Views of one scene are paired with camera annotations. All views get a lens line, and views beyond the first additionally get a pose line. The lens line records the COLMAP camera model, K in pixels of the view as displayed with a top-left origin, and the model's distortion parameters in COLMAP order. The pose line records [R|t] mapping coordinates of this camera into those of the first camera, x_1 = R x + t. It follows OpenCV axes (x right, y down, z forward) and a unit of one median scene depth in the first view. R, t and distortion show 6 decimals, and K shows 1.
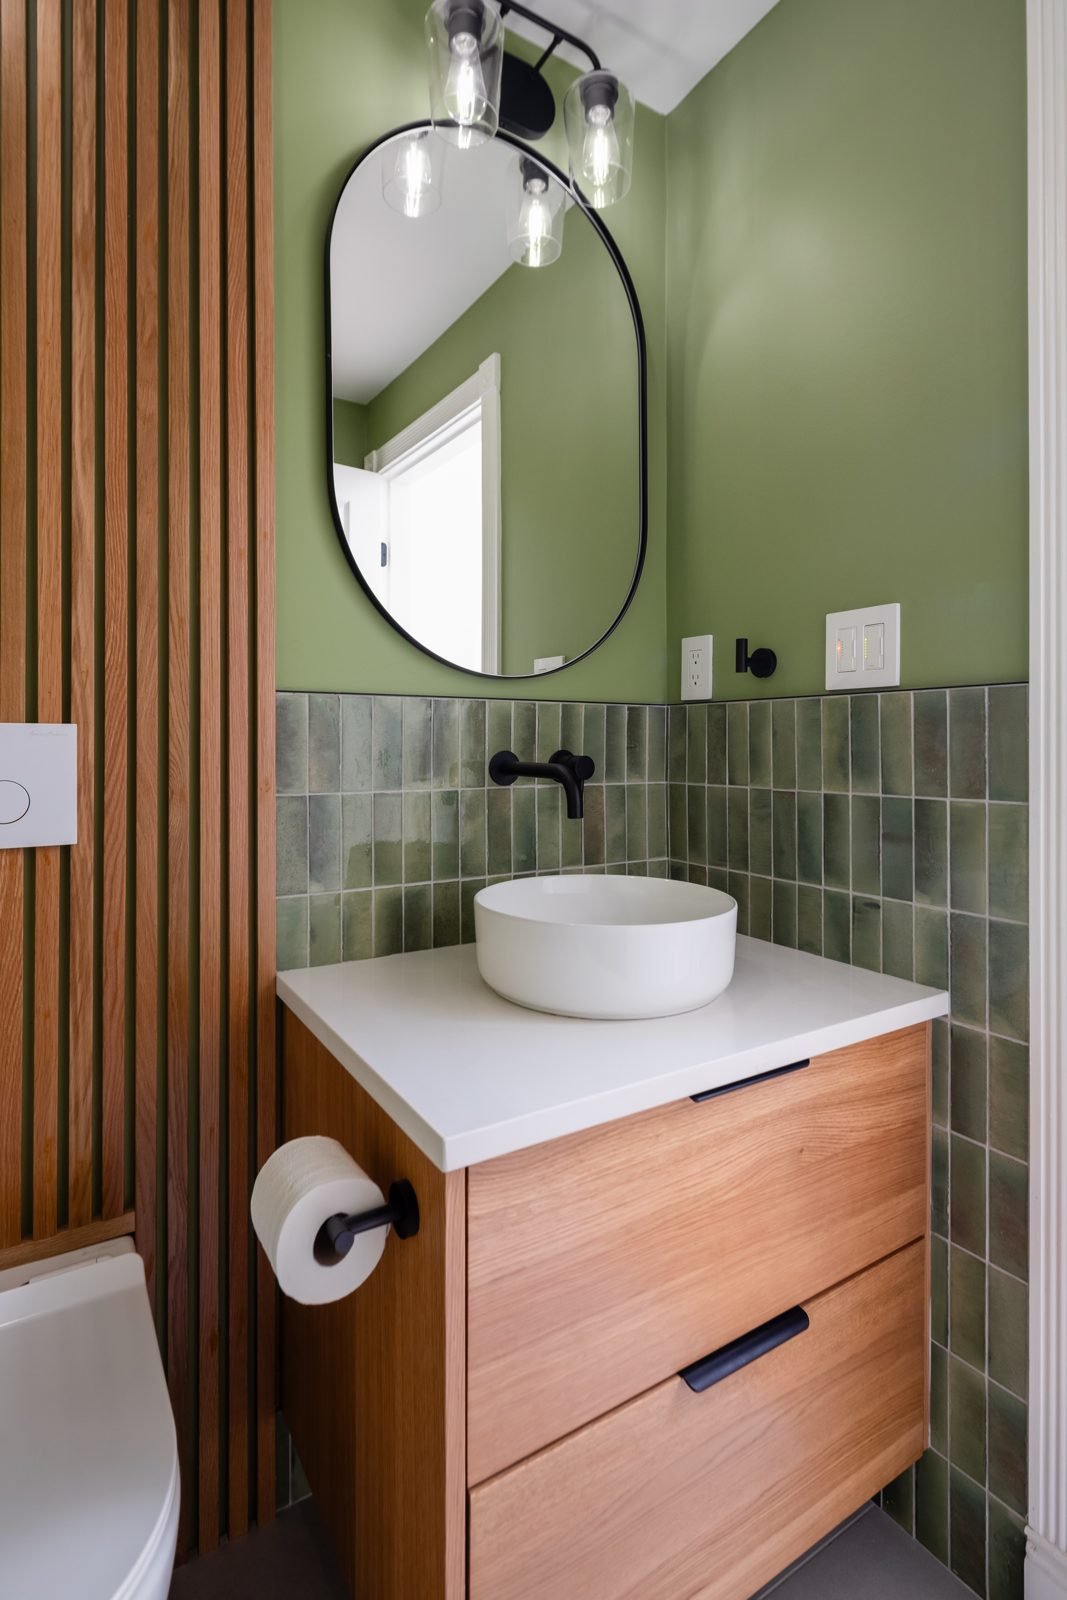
lens RADIAL K [[806.9, 0, 536.4], [0, 806.9, 748.1], [0, 0, 1]] dist [-0.001077, -0.000406]
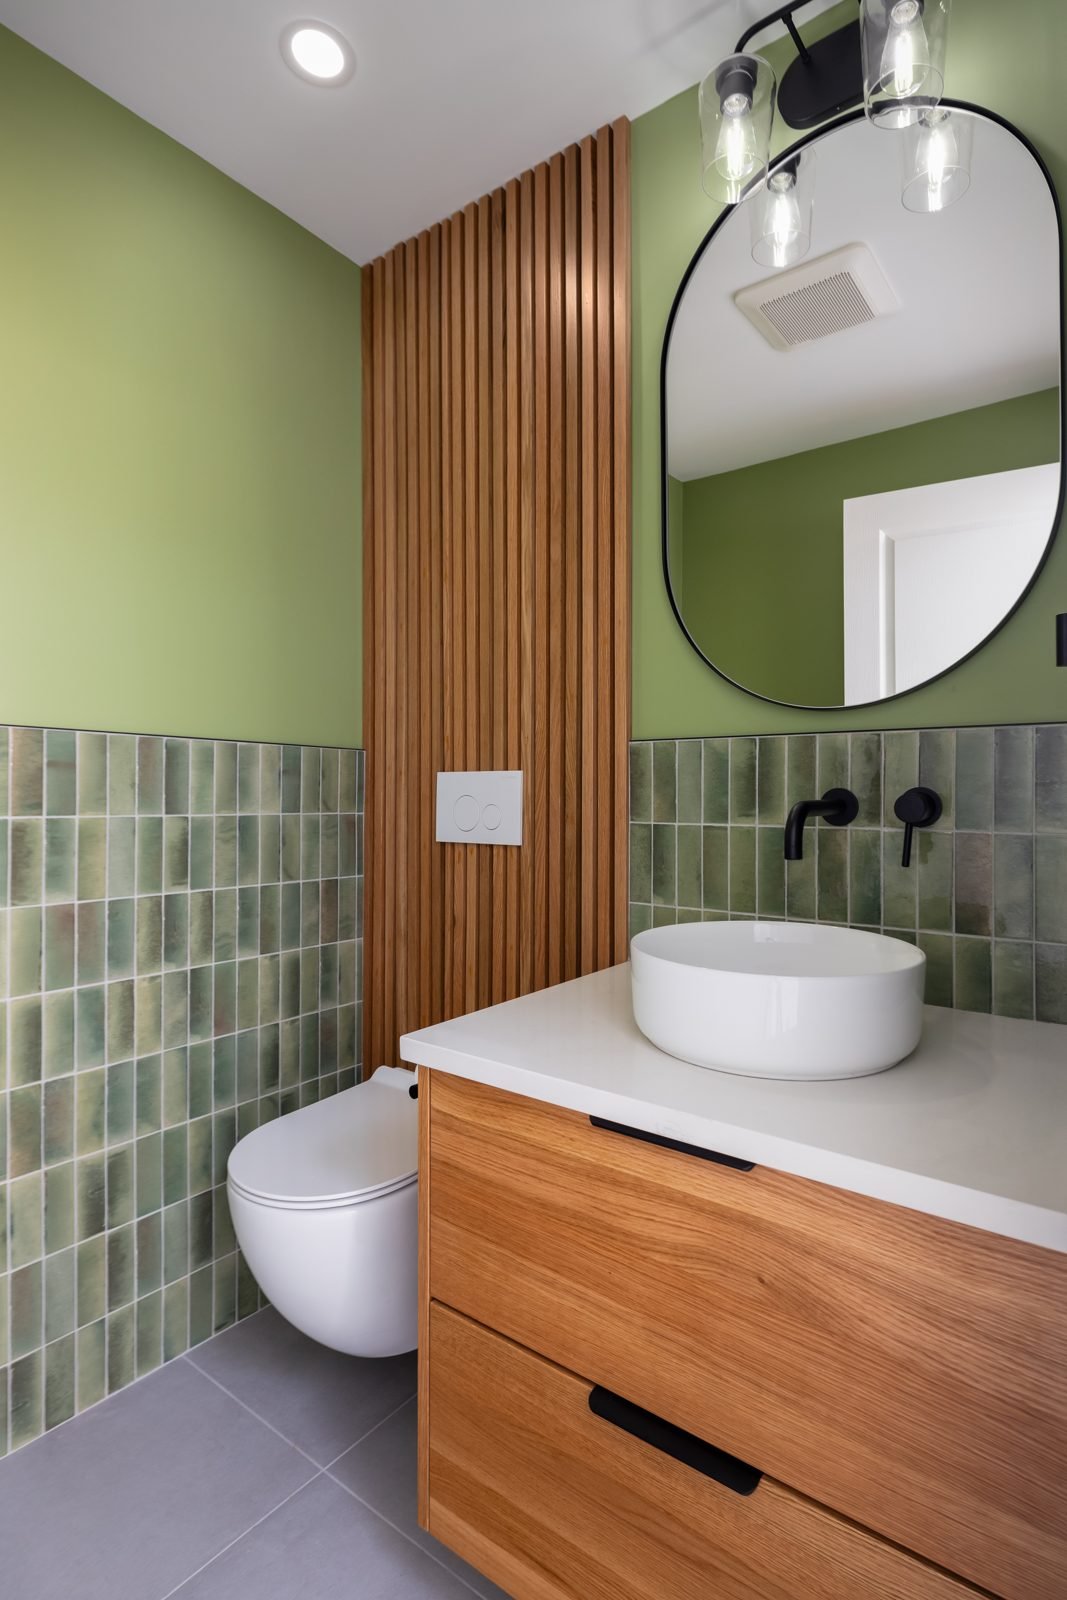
lens RADIAL K [[799.4, 0, 533.5], [0, 799.4, 800.0], [0, 0, 1]] dist [0.001086, -0.000362]
pose [[0.340651, 0.007690, -0.940158, 0.873860], [-0.006996, 0.999960, 0.005645, 0.017837], [0.940164, 0.004654, 0.340691, 0.453694]]
